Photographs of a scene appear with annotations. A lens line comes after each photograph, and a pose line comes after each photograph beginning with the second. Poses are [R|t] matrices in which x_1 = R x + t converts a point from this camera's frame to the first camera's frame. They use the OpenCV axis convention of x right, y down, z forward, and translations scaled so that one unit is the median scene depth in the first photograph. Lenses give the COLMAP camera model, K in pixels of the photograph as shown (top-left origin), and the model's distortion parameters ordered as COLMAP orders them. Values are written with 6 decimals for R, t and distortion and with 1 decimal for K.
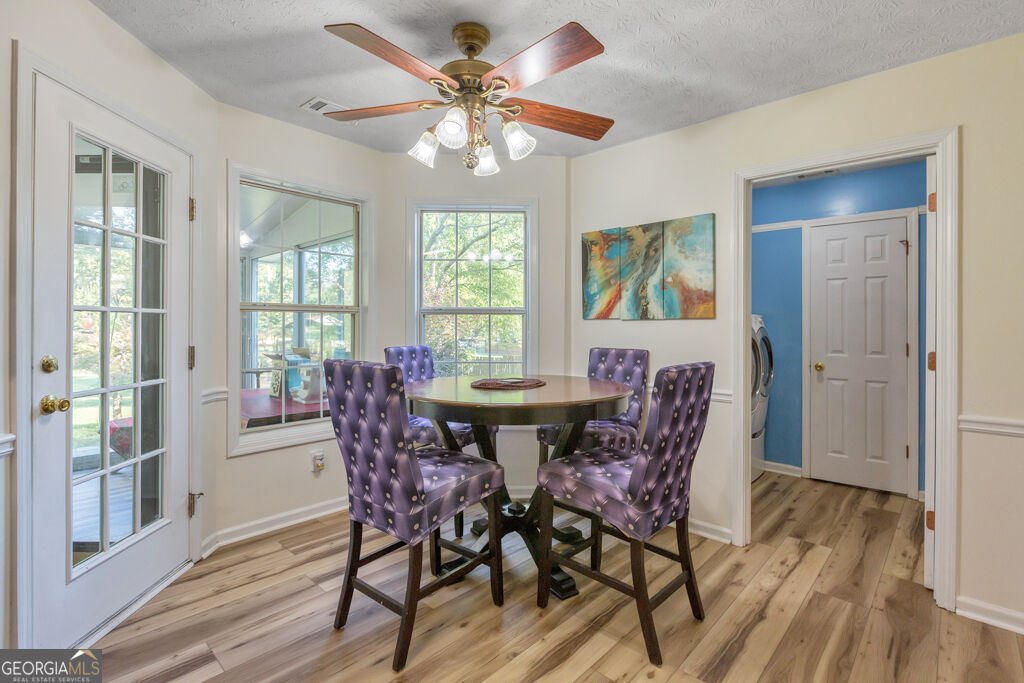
lens RADIAL K [[474.3, 0, 513.0], [0, 474.3, 331.7], [0, 0, 1]] dist [-0.002647, -0.000462]
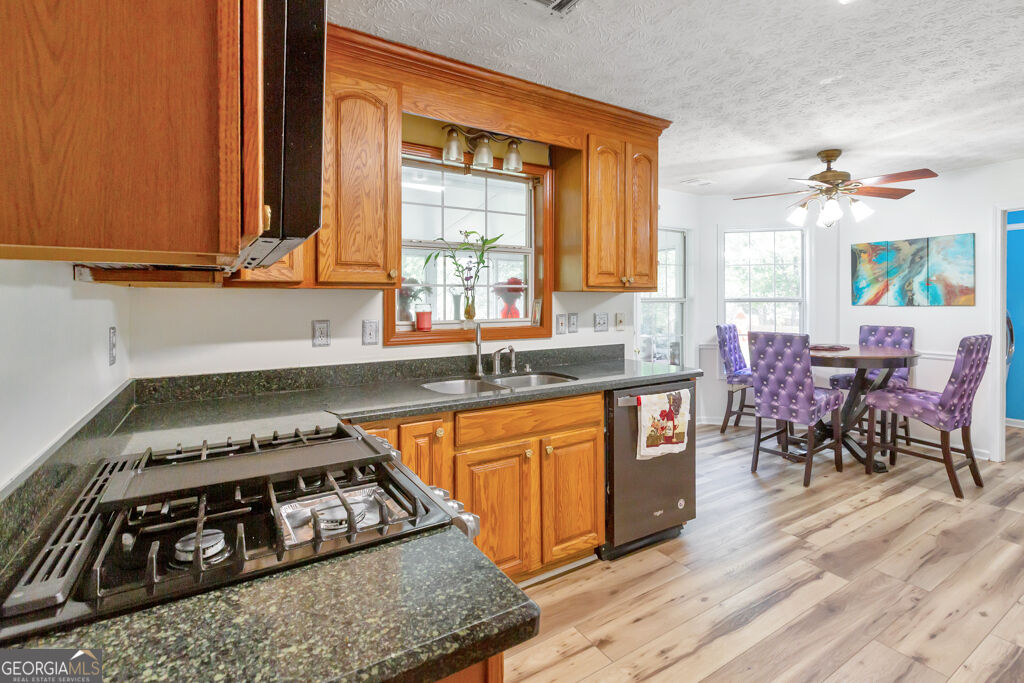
lens RADIAL K [[476.8, 0, 524.9], [0, 476.8, 310.9], [0, 0, 1]] dist [0.005966, -0.000365]
pose [[0.968567, -0.004635, -0.248711, -0.507492], [0.006530, 0.999956, 0.006797, -0.028807], [0.248669, -0.008207, 0.968554, -0.712845]]
